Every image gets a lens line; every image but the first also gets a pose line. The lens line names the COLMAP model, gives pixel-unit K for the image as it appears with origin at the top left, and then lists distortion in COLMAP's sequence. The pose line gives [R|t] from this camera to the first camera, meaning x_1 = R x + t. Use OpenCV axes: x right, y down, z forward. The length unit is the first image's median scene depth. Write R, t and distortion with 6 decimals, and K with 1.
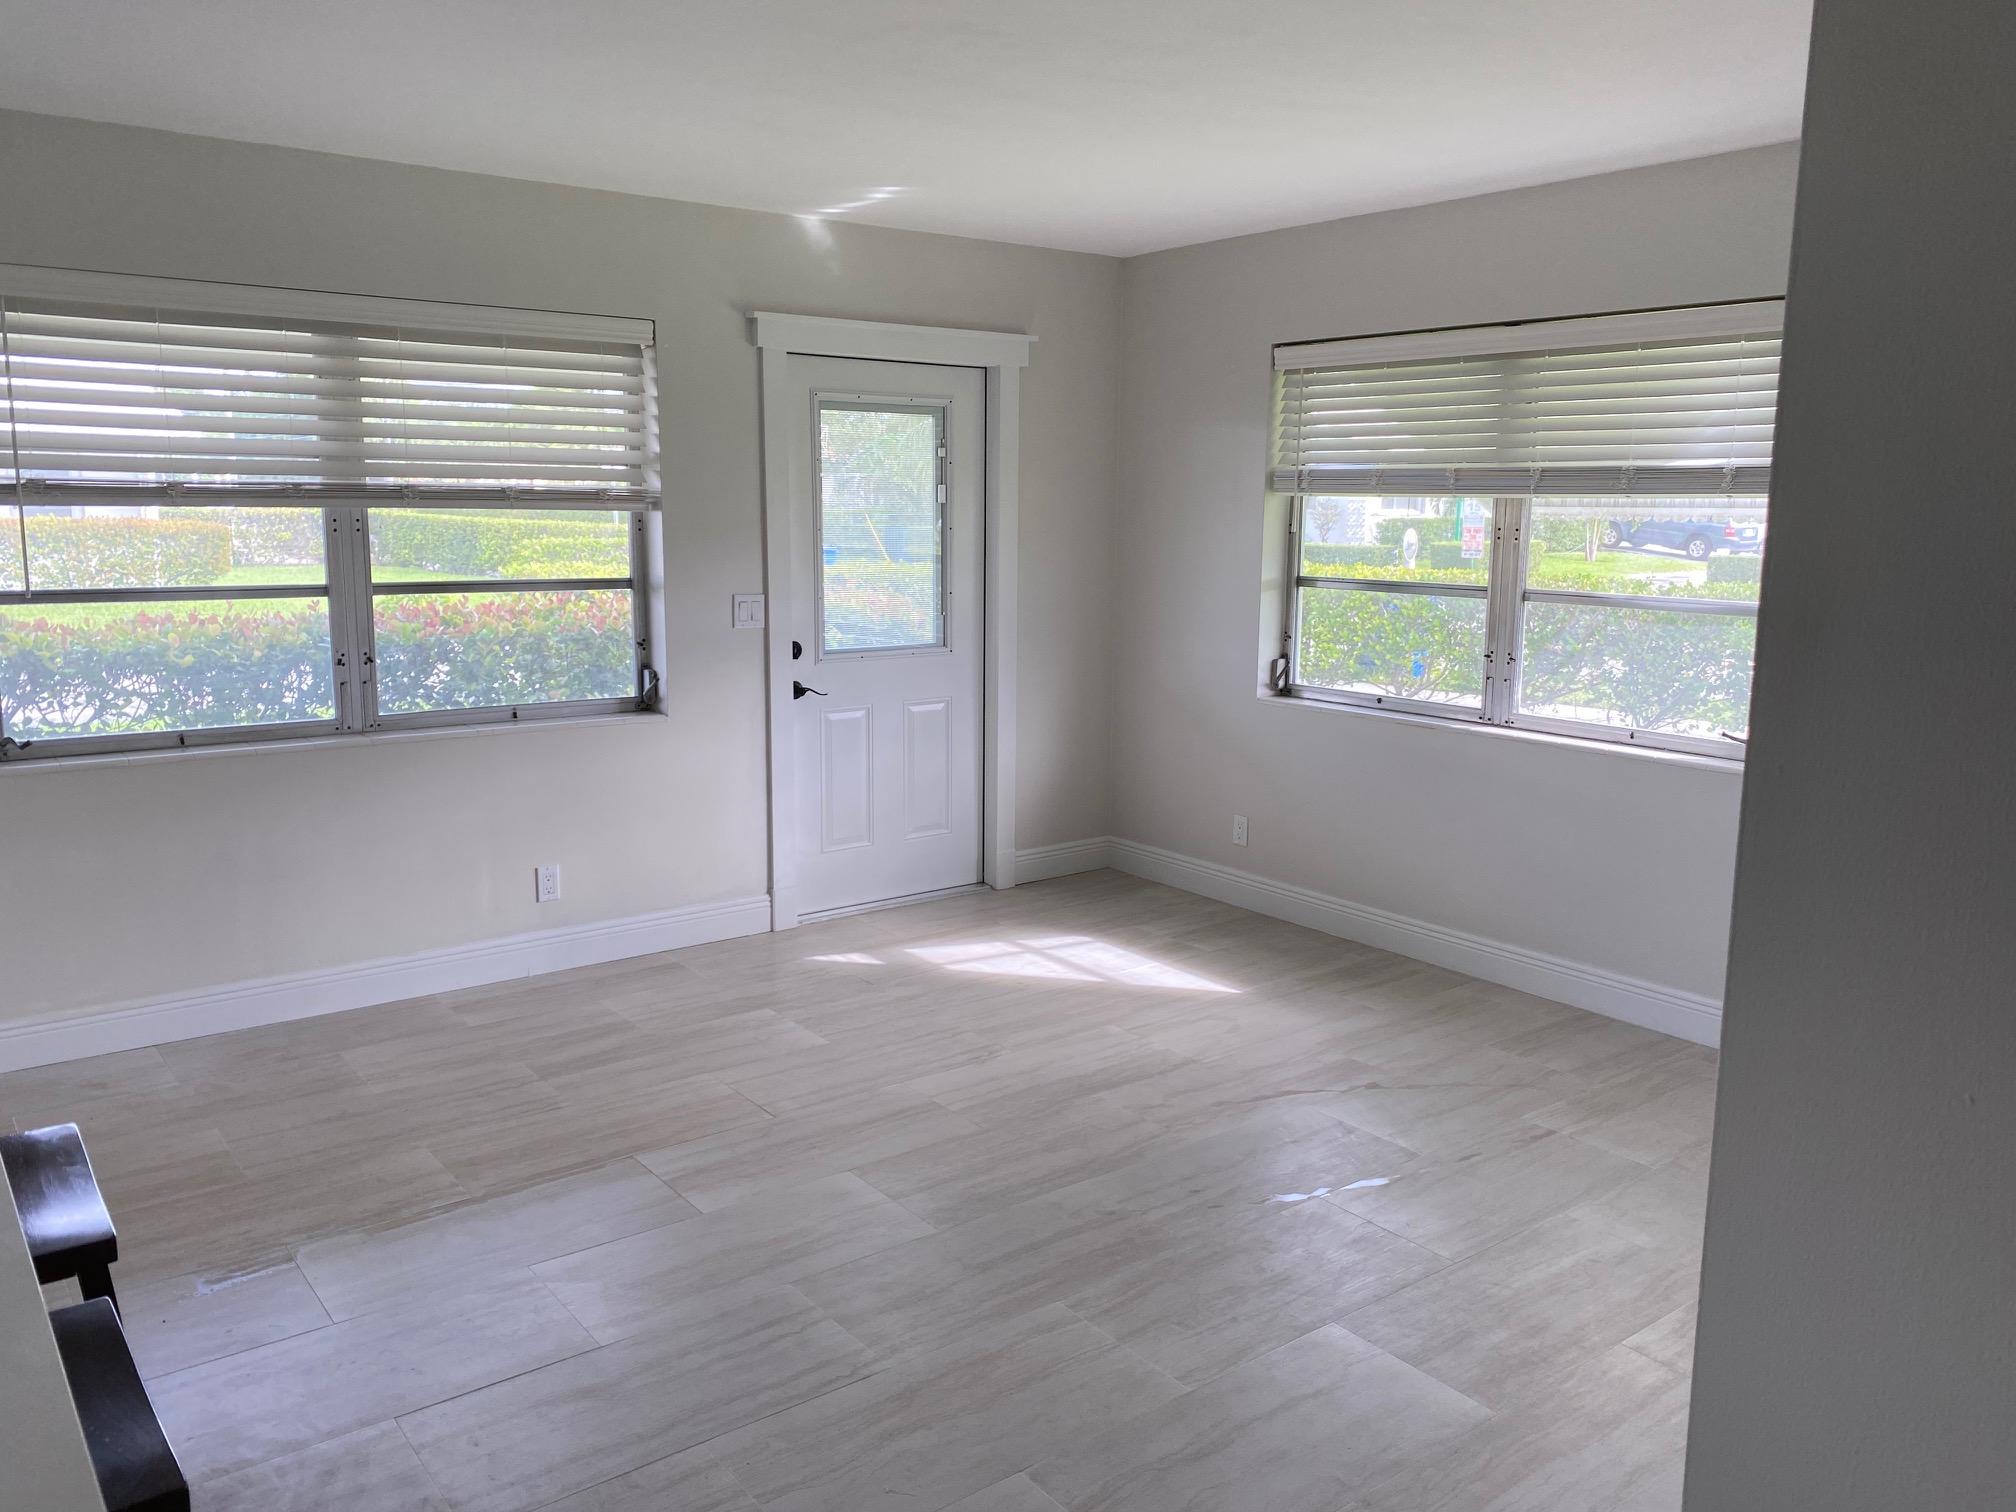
lens RADIAL K [[1501.1, 0, 1043.5], [0, 1501.1, 765.8], [0, 0, 1]] dist [0.034983, 0.002265]
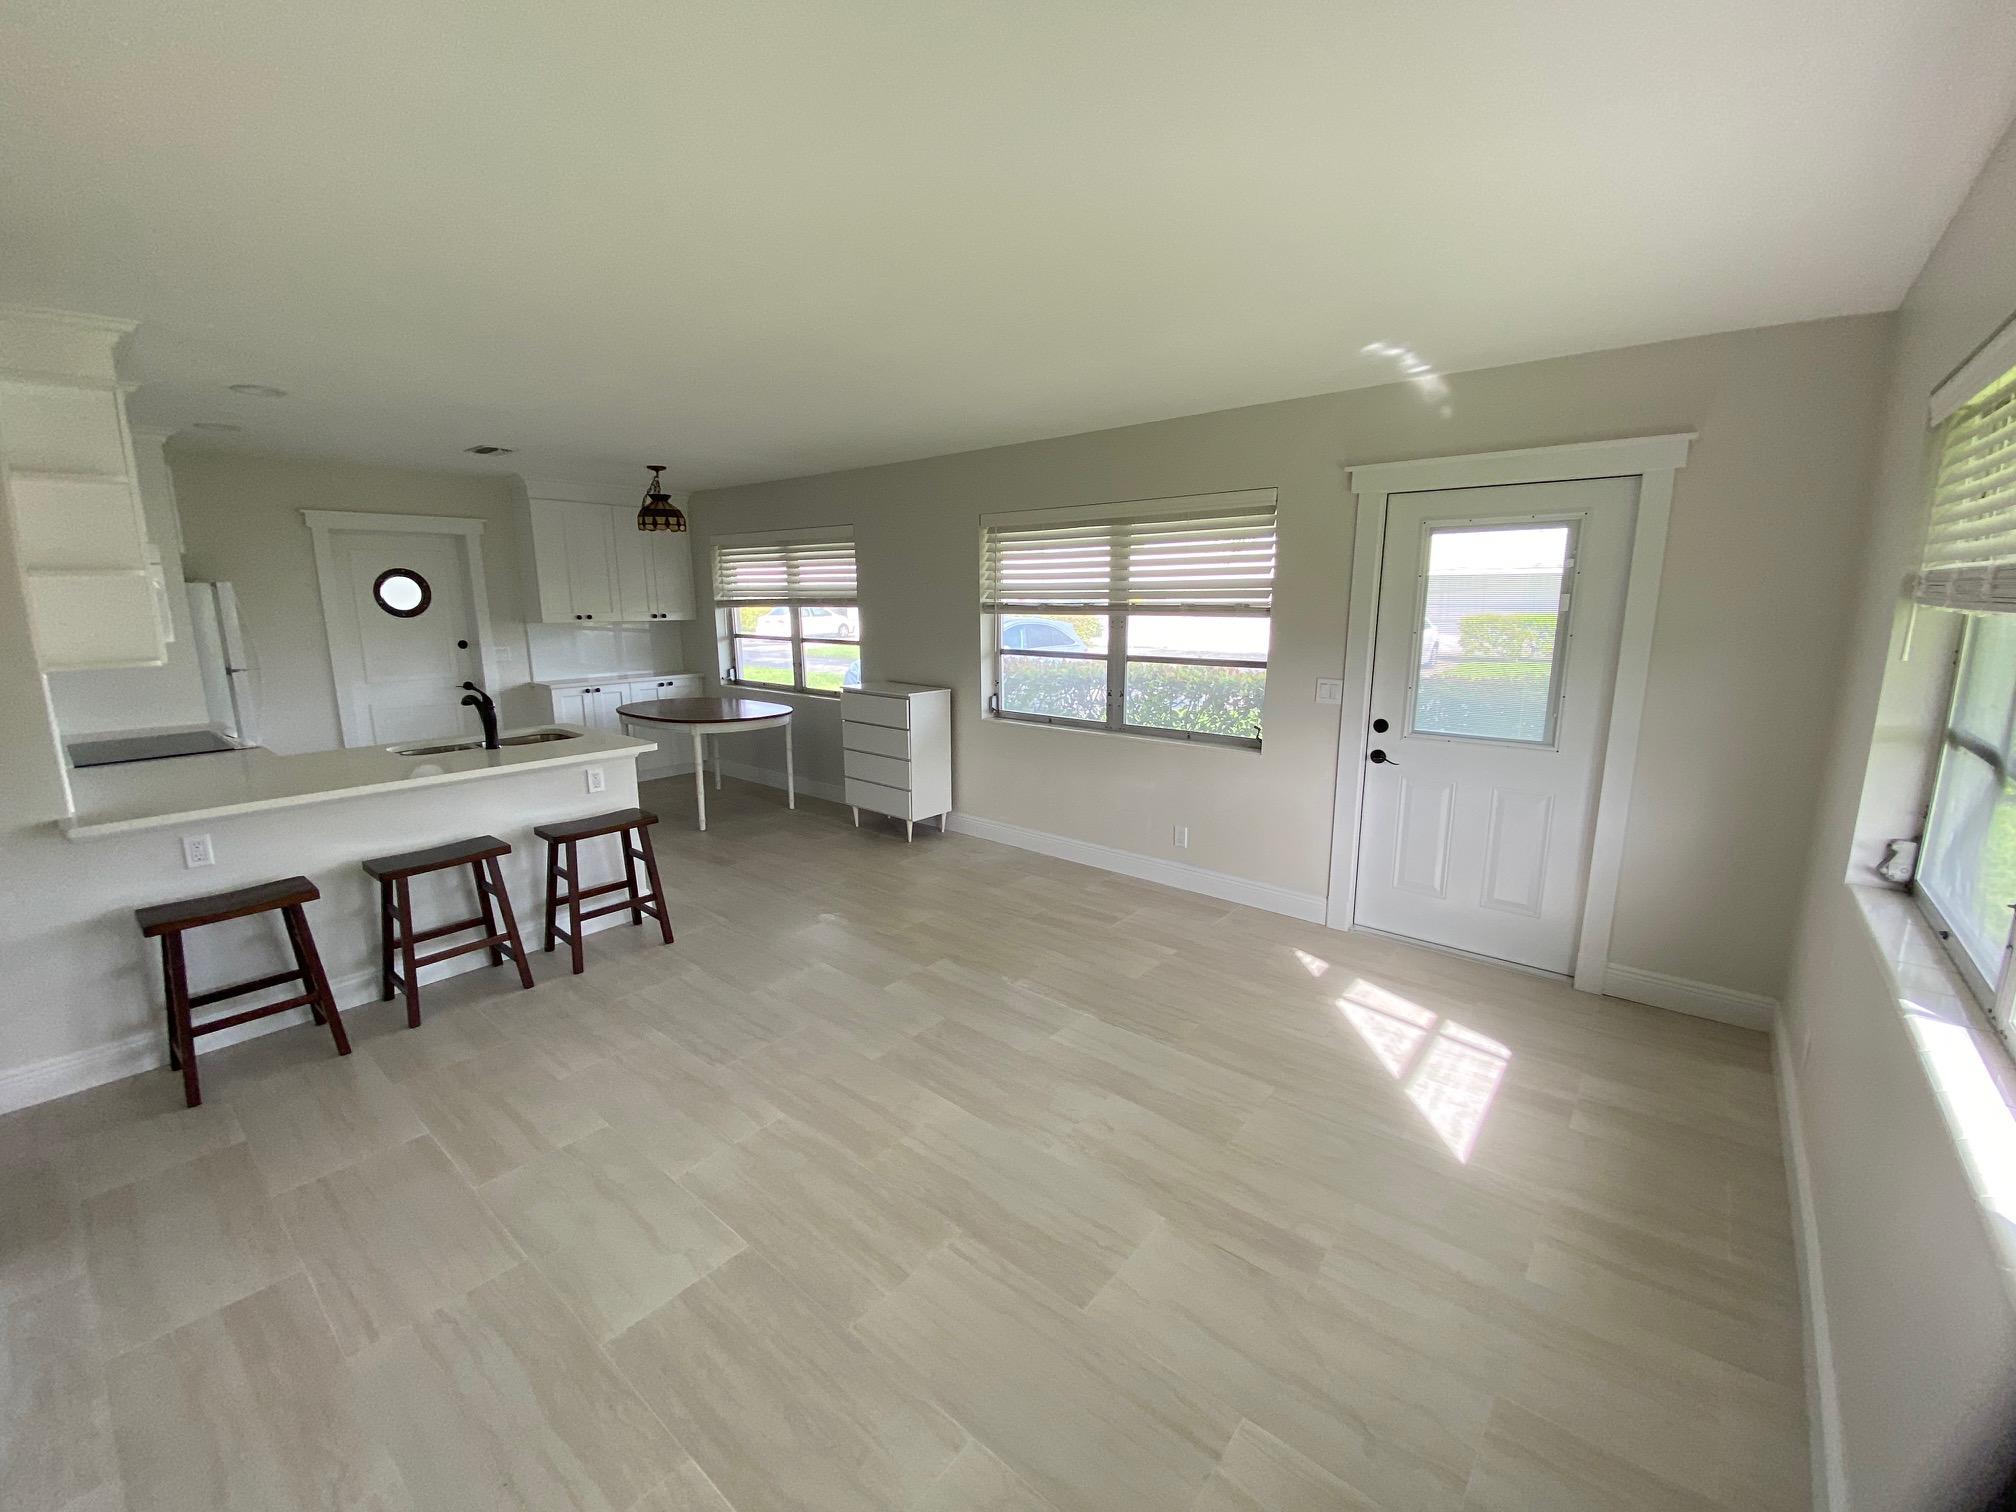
lens RADIAL K [[811.8, 0, 1002.0], [0, 811.8, 748.9], [0, 0, 1]] dist [0.026402, -0.015830]
pose [[0.193327, 0.164408, -0.967261, 0.486536], [-0.169412, 0.976646, 0.132143, -0.102070], [0.966397, 0.138319, 0.216665, 0.580805]]
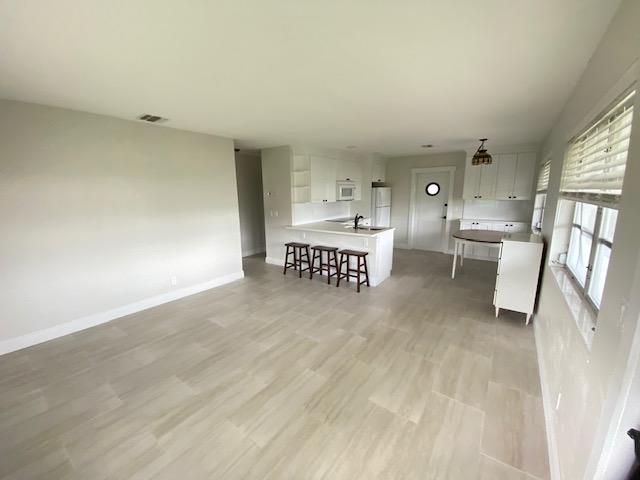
lens RADIAL K [[257.7, 0, 318.1], [0, 257.7, 237.7], [0, 0, 1]] dist [0.026402, -0.015830]
pose [[-0.964447, 0.036546, -0.261736, 0.049072], [-0.056874, 0.938483, 0.340610, -0.207800], [0.258083, 0.343387, -0.903039, 1.122169]]
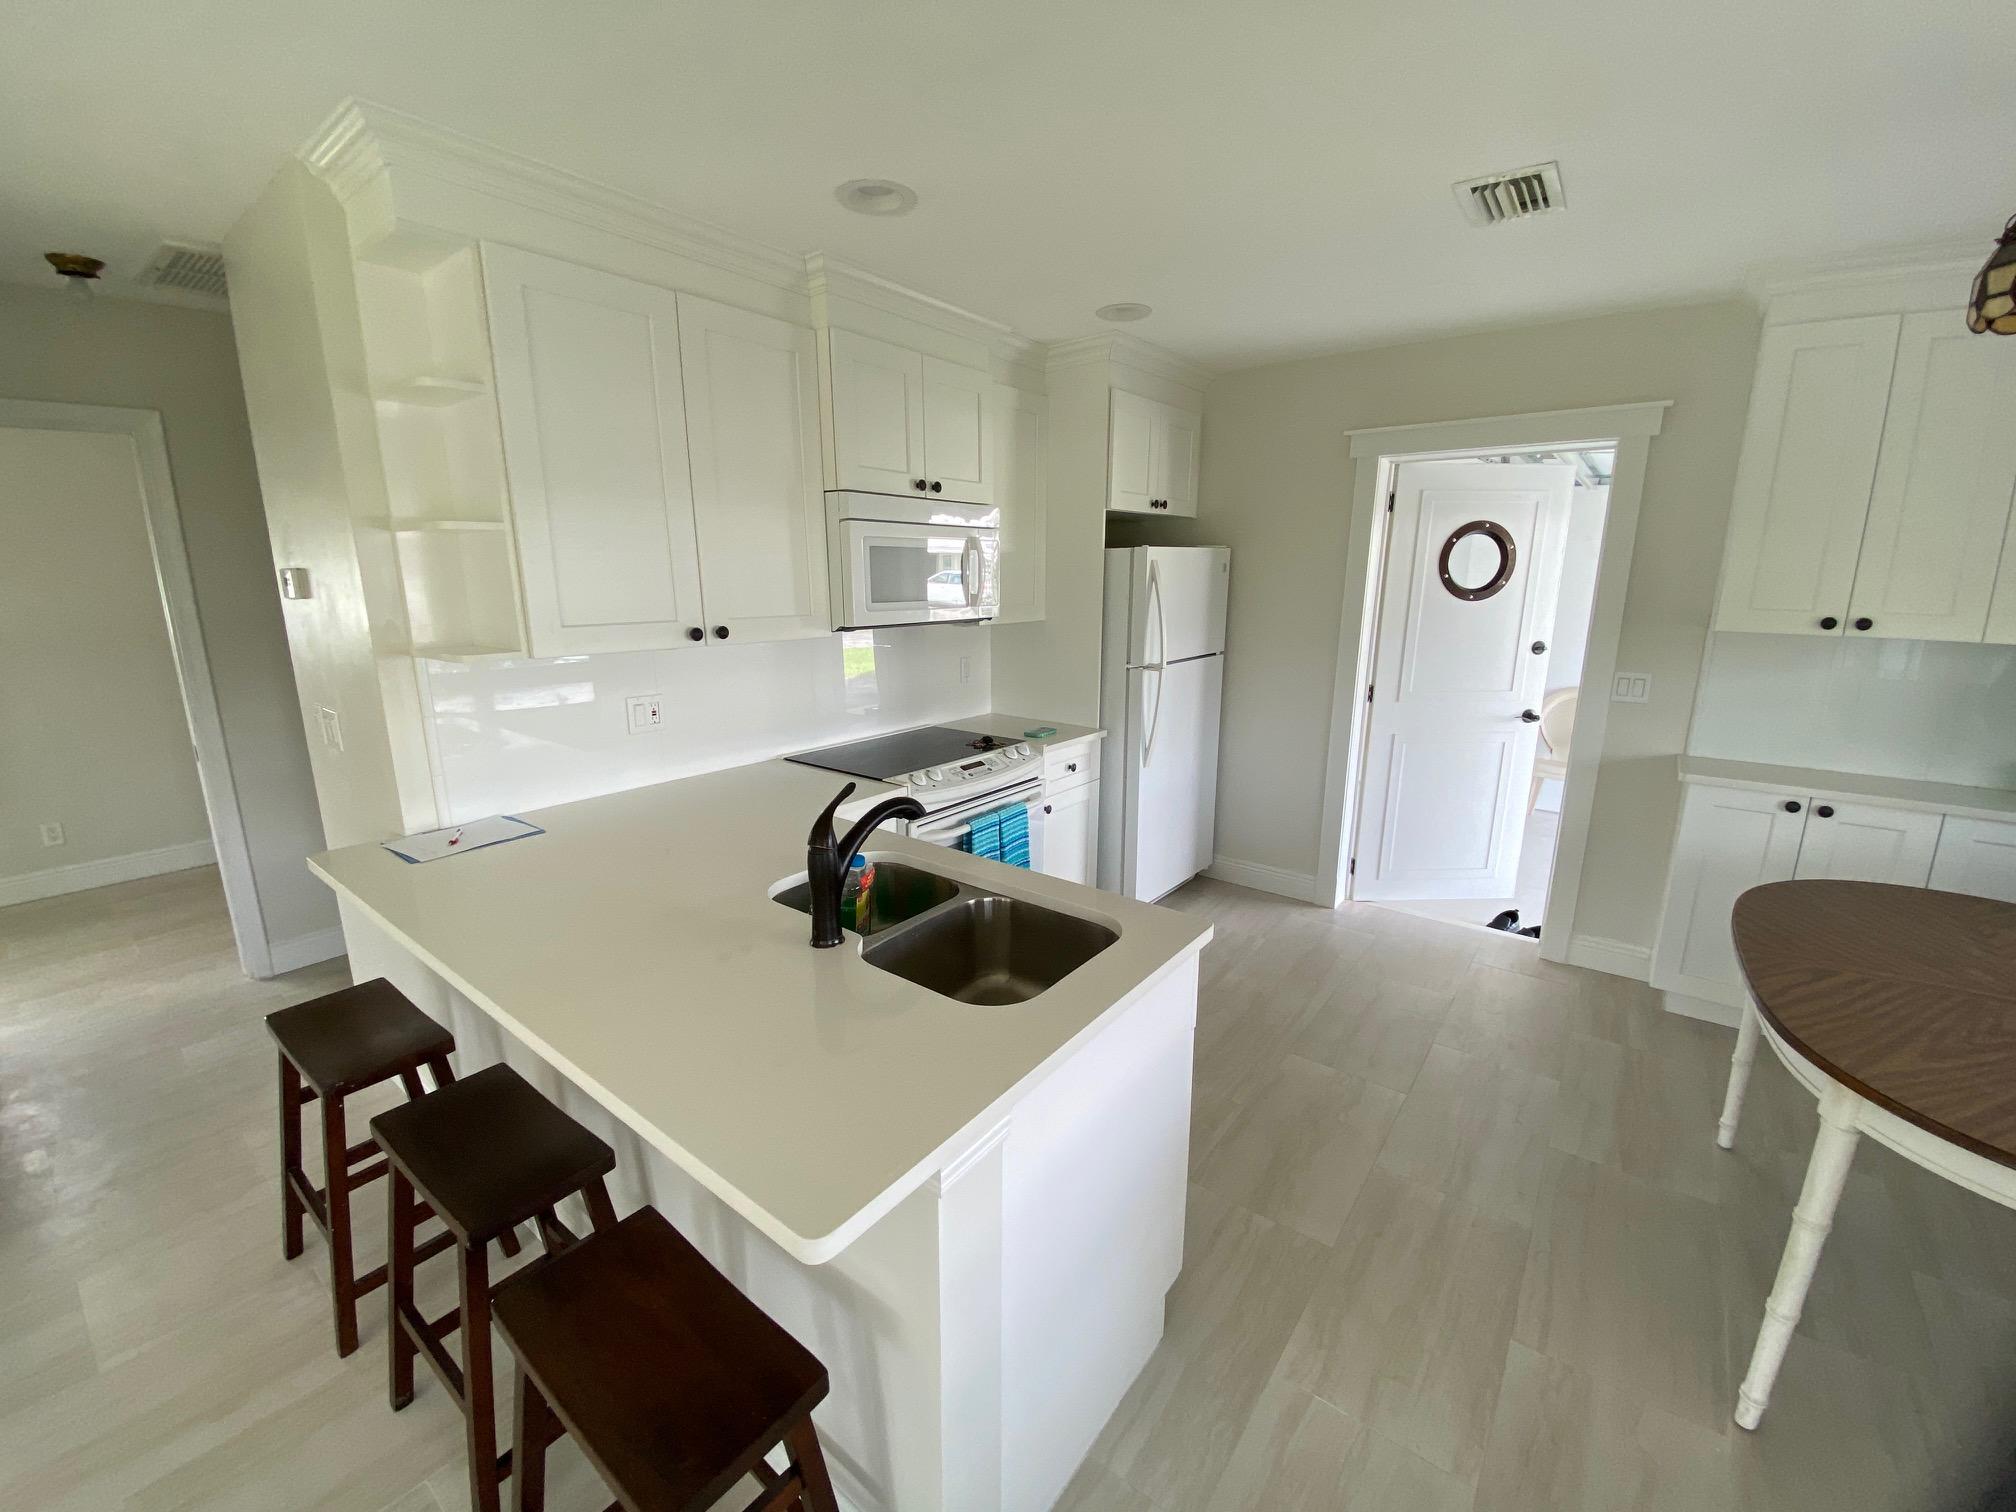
lens RADIAL K [[811.8, 0, 1002.0], [0, 811.8, 748.9], [0, 0, 1]] dist [0.026402, -0.015830]
pose [[-0.971836, 0.029605, -0.233793, -0.328910], [-0.063527, 0.922440, 0.380879, -0.110323], [0.226936, 0.385004, -0.894579, 0.553503]]
